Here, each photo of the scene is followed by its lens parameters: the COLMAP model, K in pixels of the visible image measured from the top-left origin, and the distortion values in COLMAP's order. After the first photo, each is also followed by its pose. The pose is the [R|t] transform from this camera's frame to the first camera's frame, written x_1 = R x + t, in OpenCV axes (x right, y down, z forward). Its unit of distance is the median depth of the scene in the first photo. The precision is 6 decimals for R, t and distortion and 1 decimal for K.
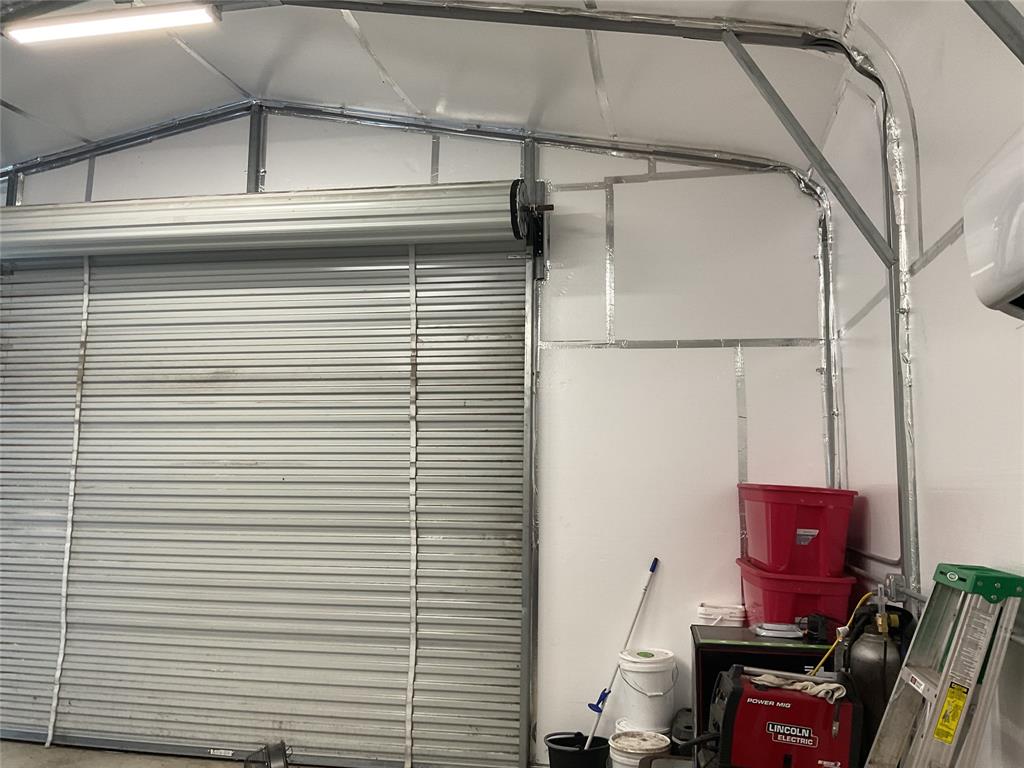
lens RADIAL K [[851.9, 0, 512.0], [0, 851.9, 384.0], [0, 0, 1]] dist [0.073253, -0.119601]
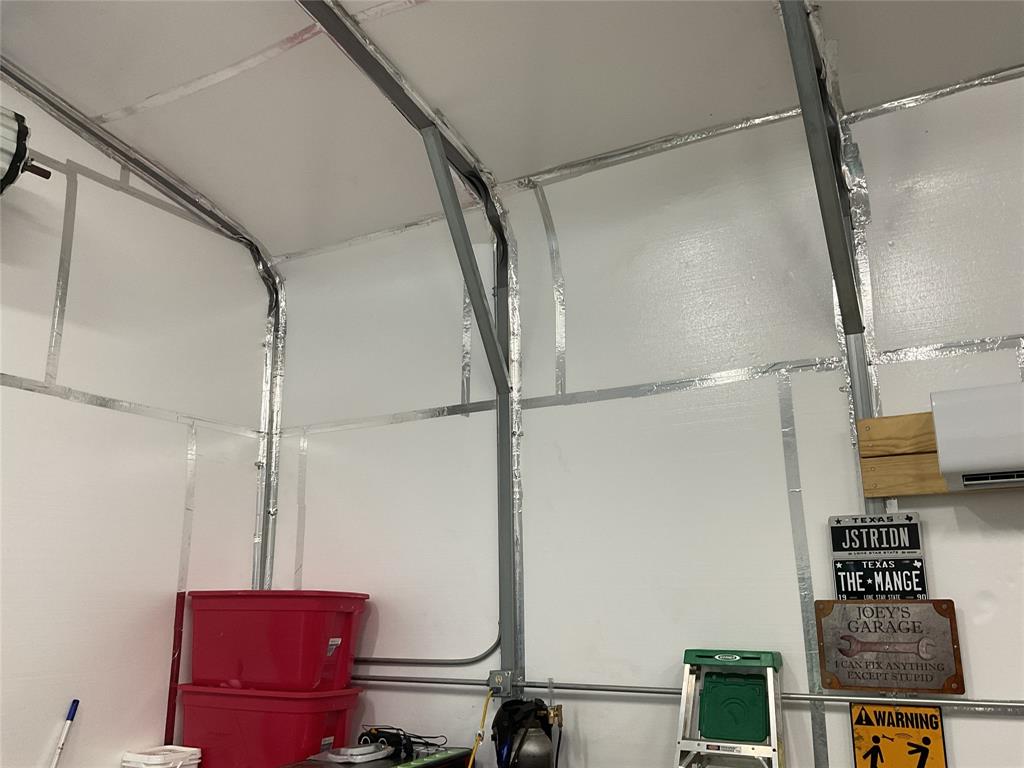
lens RADIAL K [[851.9, 0, 512.0], [0, 851.9, 384.0], [0, 0, 1]] dist [0.073253, -0.119601]
pose [[0.303937, 0.204416, 0.930503, -0.442632], [-0.101186, 0.978111, -0.181824, 0.039575], [-0.947303, -0.038890, 0.317968, 0.438268]]
